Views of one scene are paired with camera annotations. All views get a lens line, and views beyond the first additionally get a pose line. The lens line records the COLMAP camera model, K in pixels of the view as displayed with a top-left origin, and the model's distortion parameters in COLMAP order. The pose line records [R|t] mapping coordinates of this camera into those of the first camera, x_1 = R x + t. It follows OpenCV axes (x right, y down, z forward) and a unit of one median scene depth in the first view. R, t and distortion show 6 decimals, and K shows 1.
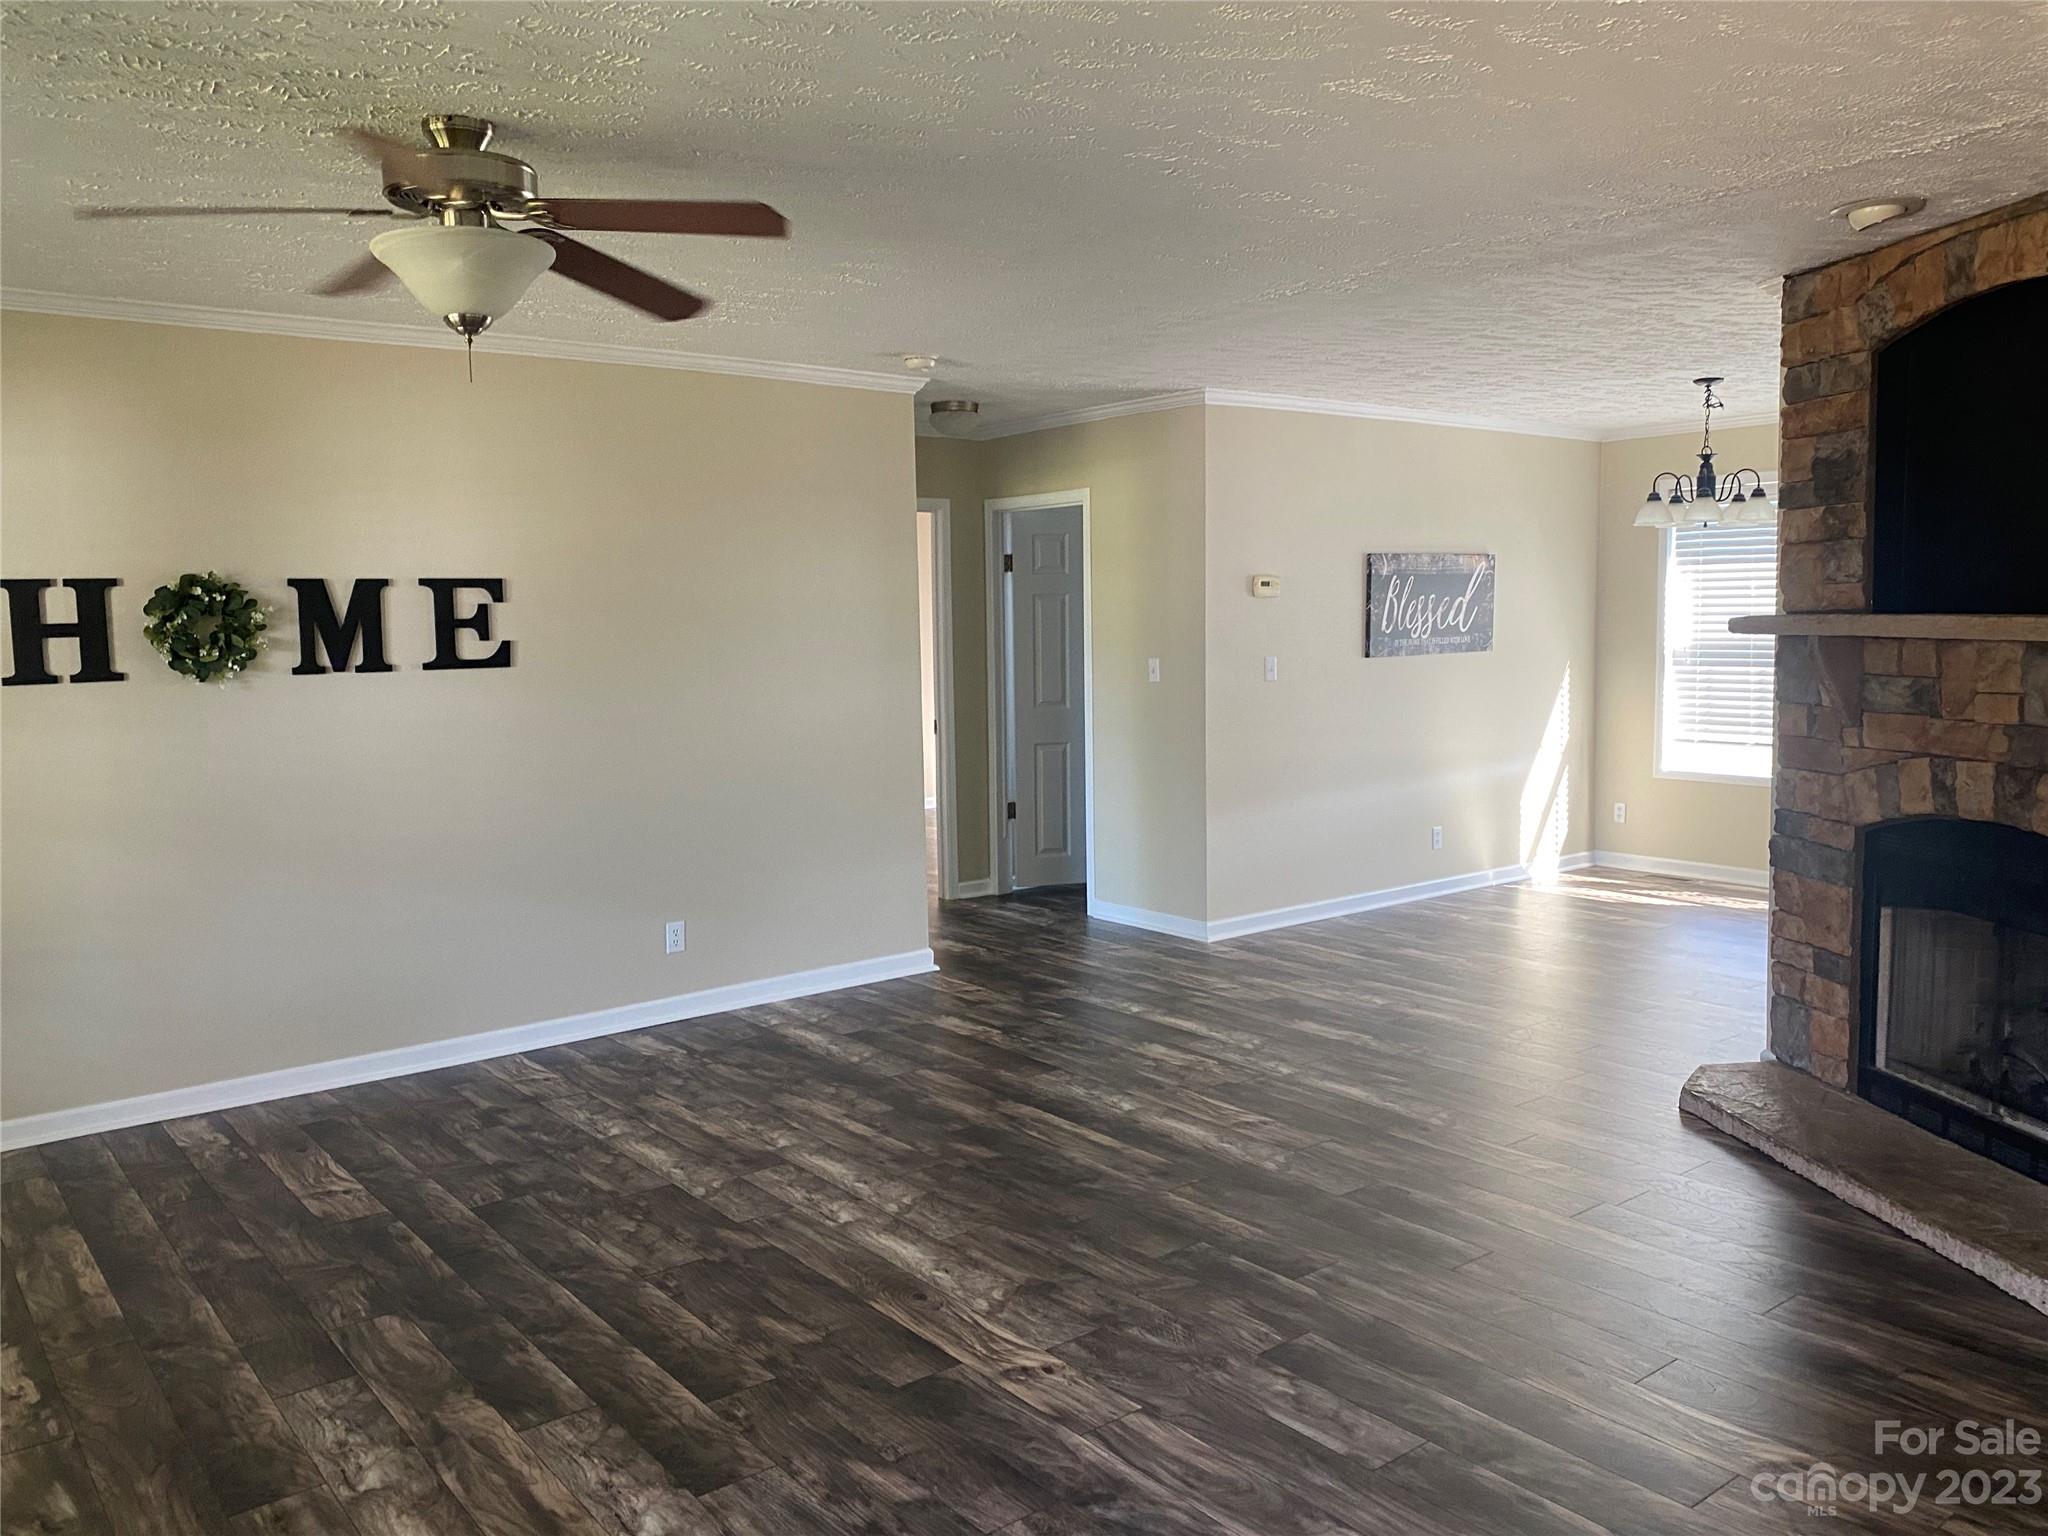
lens RADIAL K [[1583.1, 0, 998.3], [0, 1583.1, 710.2], [0, 0, 1]] dist [0.044596, -0.036768]
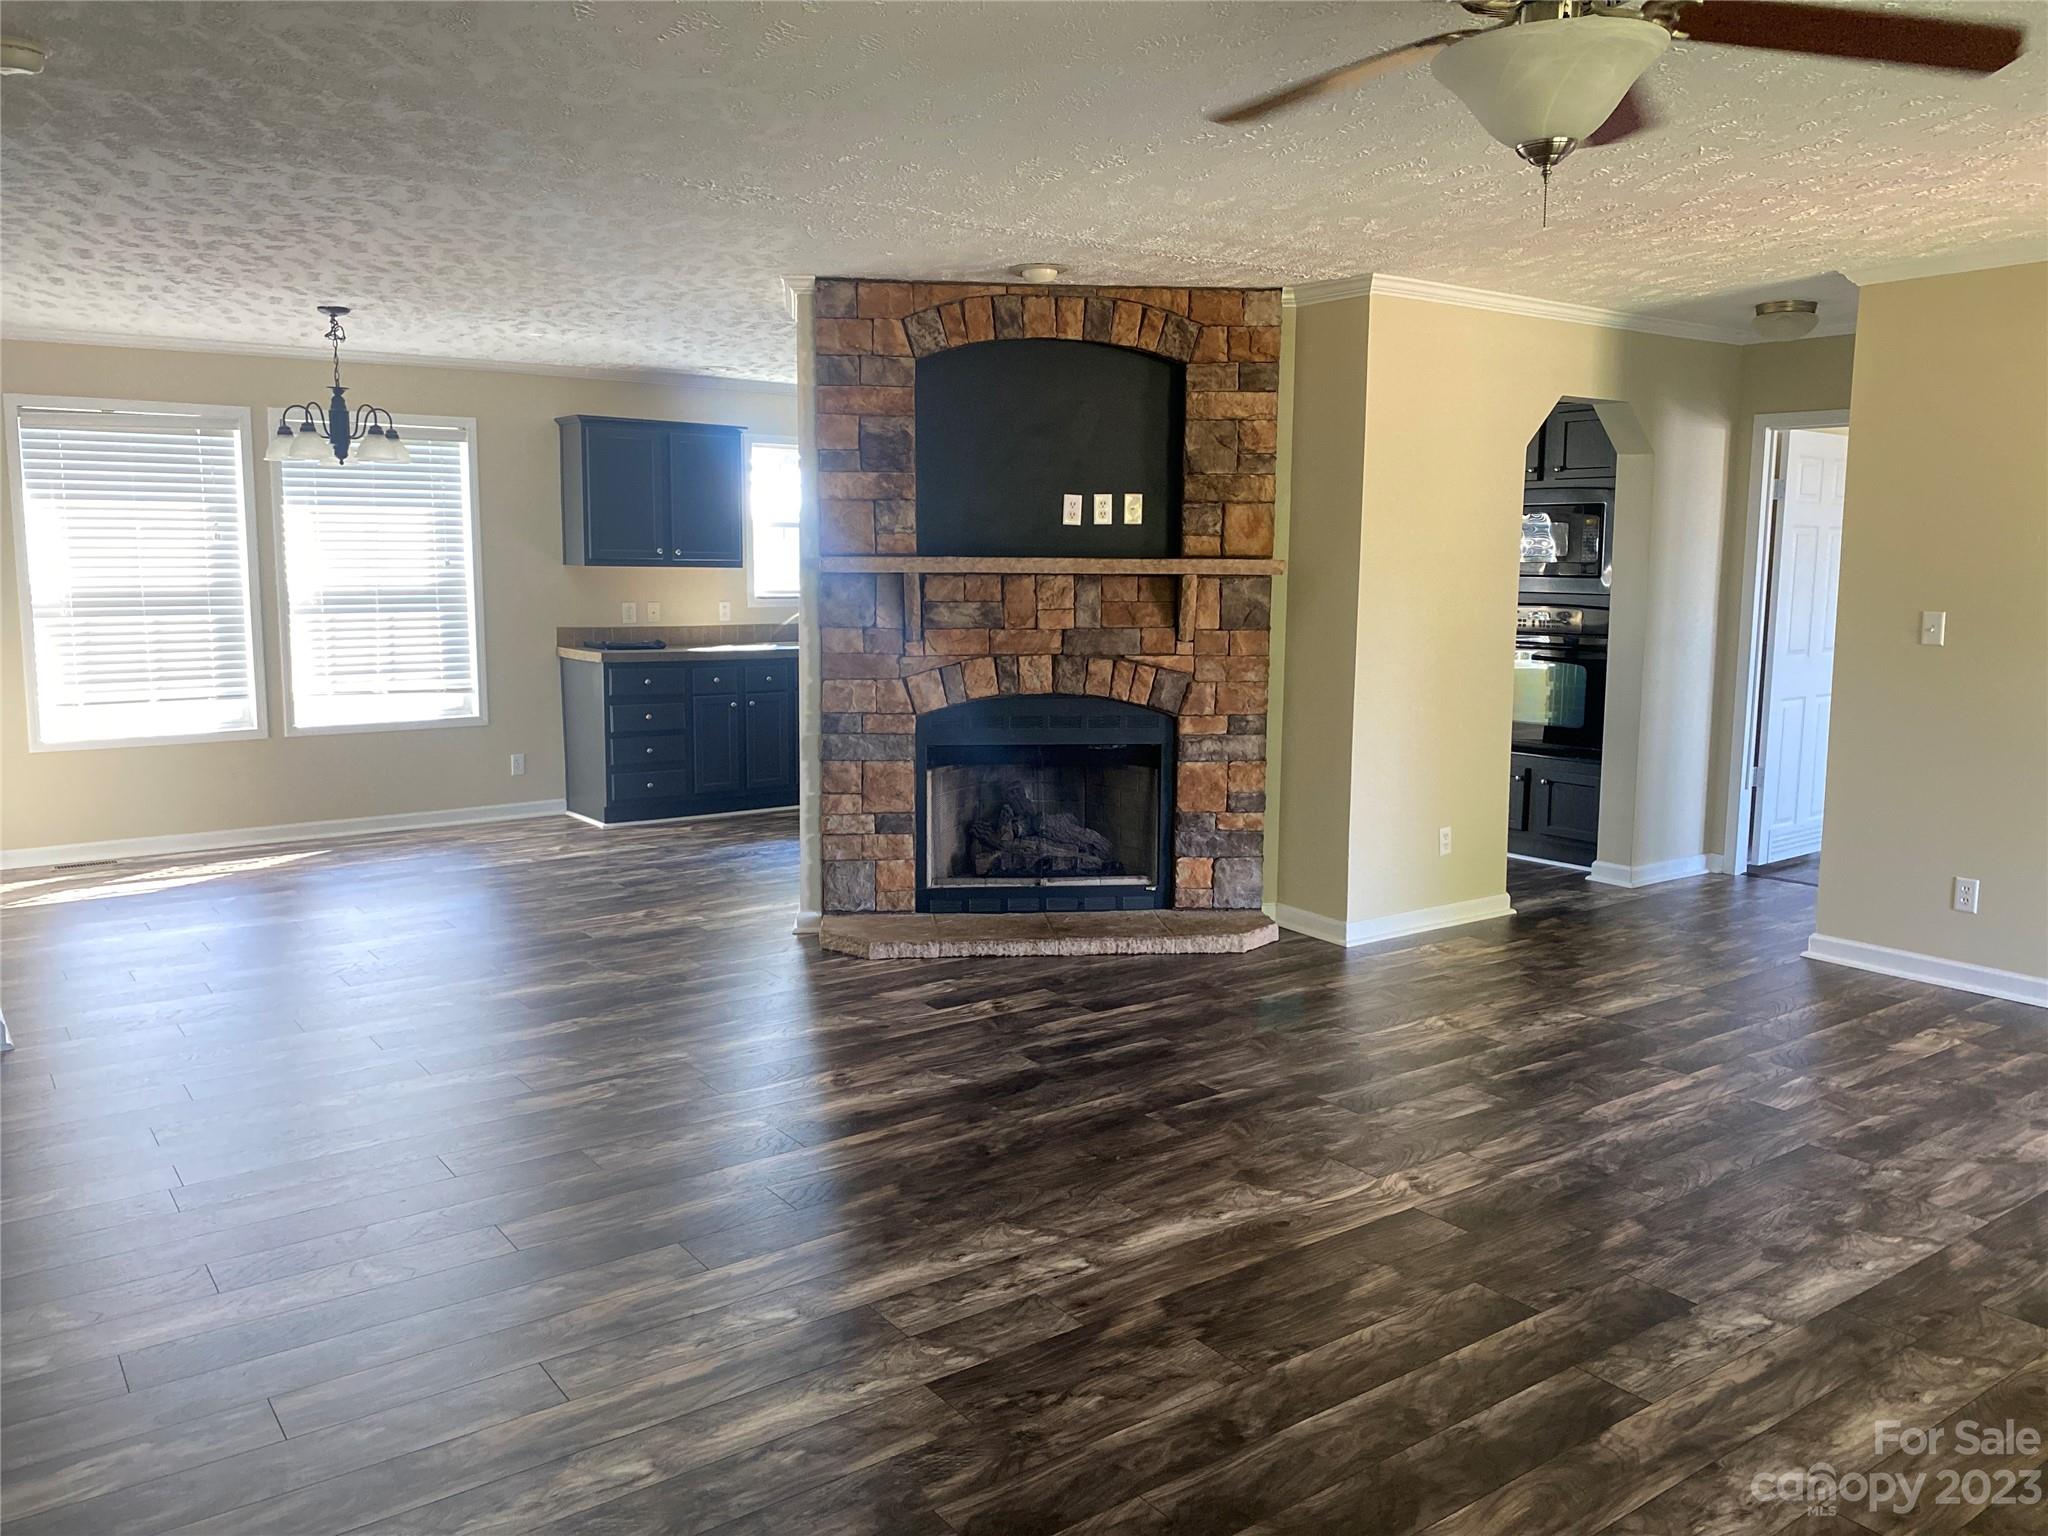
lens RADIAL K [[1583.1, 0, 1021.4], [0, 1583.1, 762.7], [0, 0, 1]] dist [0.044596, -0.036768]
pose [[0.025820, -0.117708, 0.992713, -0.888401], [0.059510, 0.991463, 0.116012, -0.041856], [-0.997894, 0.056081, 0.032604, 0.972312]]
